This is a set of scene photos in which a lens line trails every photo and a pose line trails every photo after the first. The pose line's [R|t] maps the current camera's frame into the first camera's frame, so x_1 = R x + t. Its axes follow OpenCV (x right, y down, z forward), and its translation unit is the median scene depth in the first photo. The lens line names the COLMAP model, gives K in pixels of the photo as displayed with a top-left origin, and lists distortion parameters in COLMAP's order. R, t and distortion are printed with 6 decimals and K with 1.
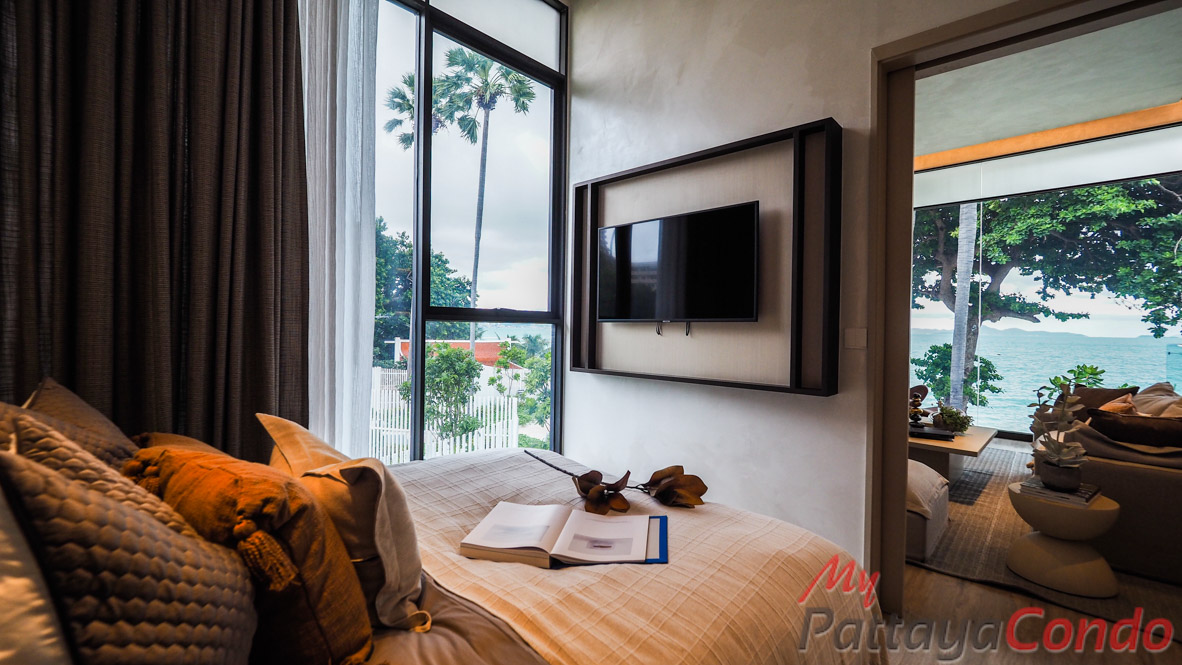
lens RADIAL K [[510.8, 0, 592.3], [0, 510.8, 336.0], [0, 0, 1]] dist [-0.001583, -0.000312]
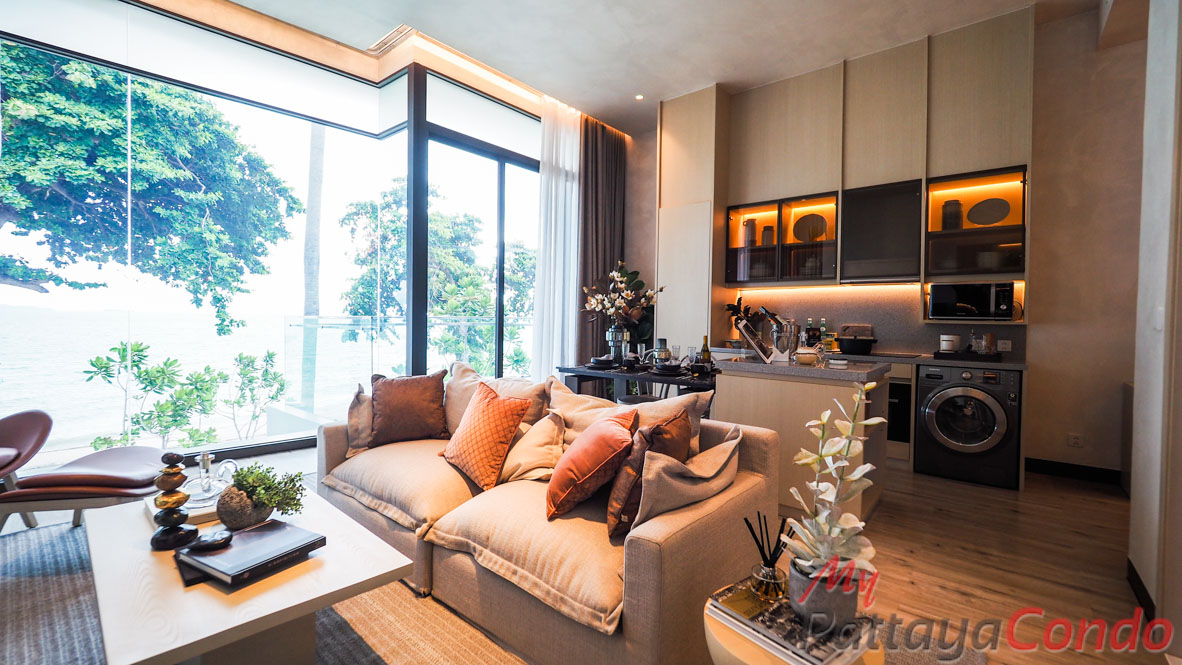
lens RADIAL K [[481.9, 0, 593.2], [0, 481.9, 330.3], [0, 0, 1]] dist [0.002122, 0.000257]
pose [[-0.032163, -0.039598, 0.998698, 0.088810], [-0.003089, 0.999214, 0.039519, 0.001445], [-0.999478, -0.001814, -0.032260, 0.213057]]
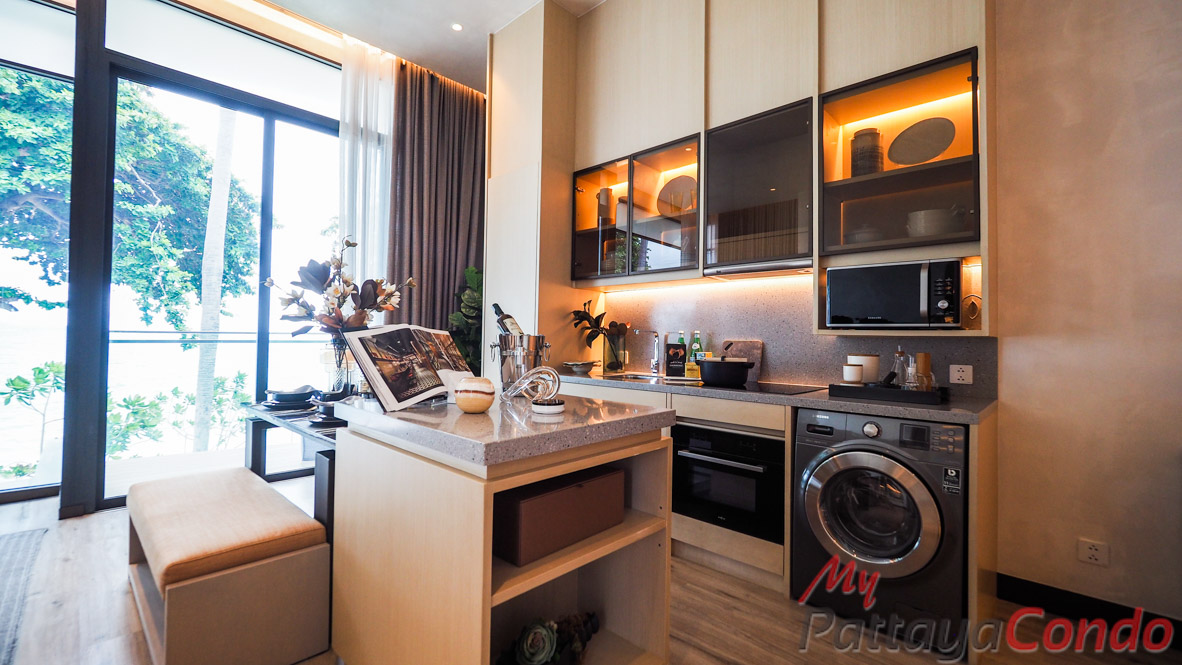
lens RADIAL K [[487.9, 0, 586.1], [0, 487.9, 332.5], [0, 0, 1]] dist [-0.000624, -0.000065]
pose [[0.029875, 0.000398, 0.999554, 0.184237], [-0.004422, 0.999990, -0.000266, 0.006810], [-0.999544, -0.004412, 0.029876, 0.097522]]
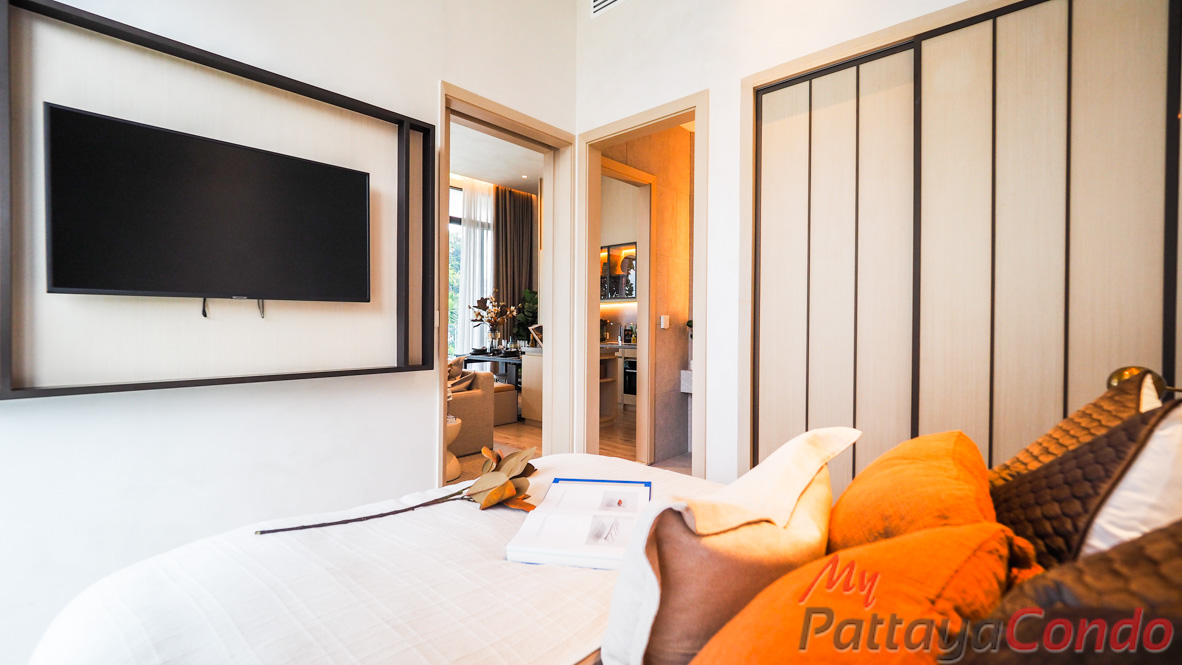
lens RADIAL K [[508.9, 0, 587.8], [0, 508.9, 328.6], [0, 0, 1]] dist [-0.005033, -0.000172]
pose [[0.011644, -0.020301, 0.999726, -0.103013], [0.004941, 0.999783, 0.020244, 0.000660], [-0.999920, 0.004704, 0.011742, 0.099078]]
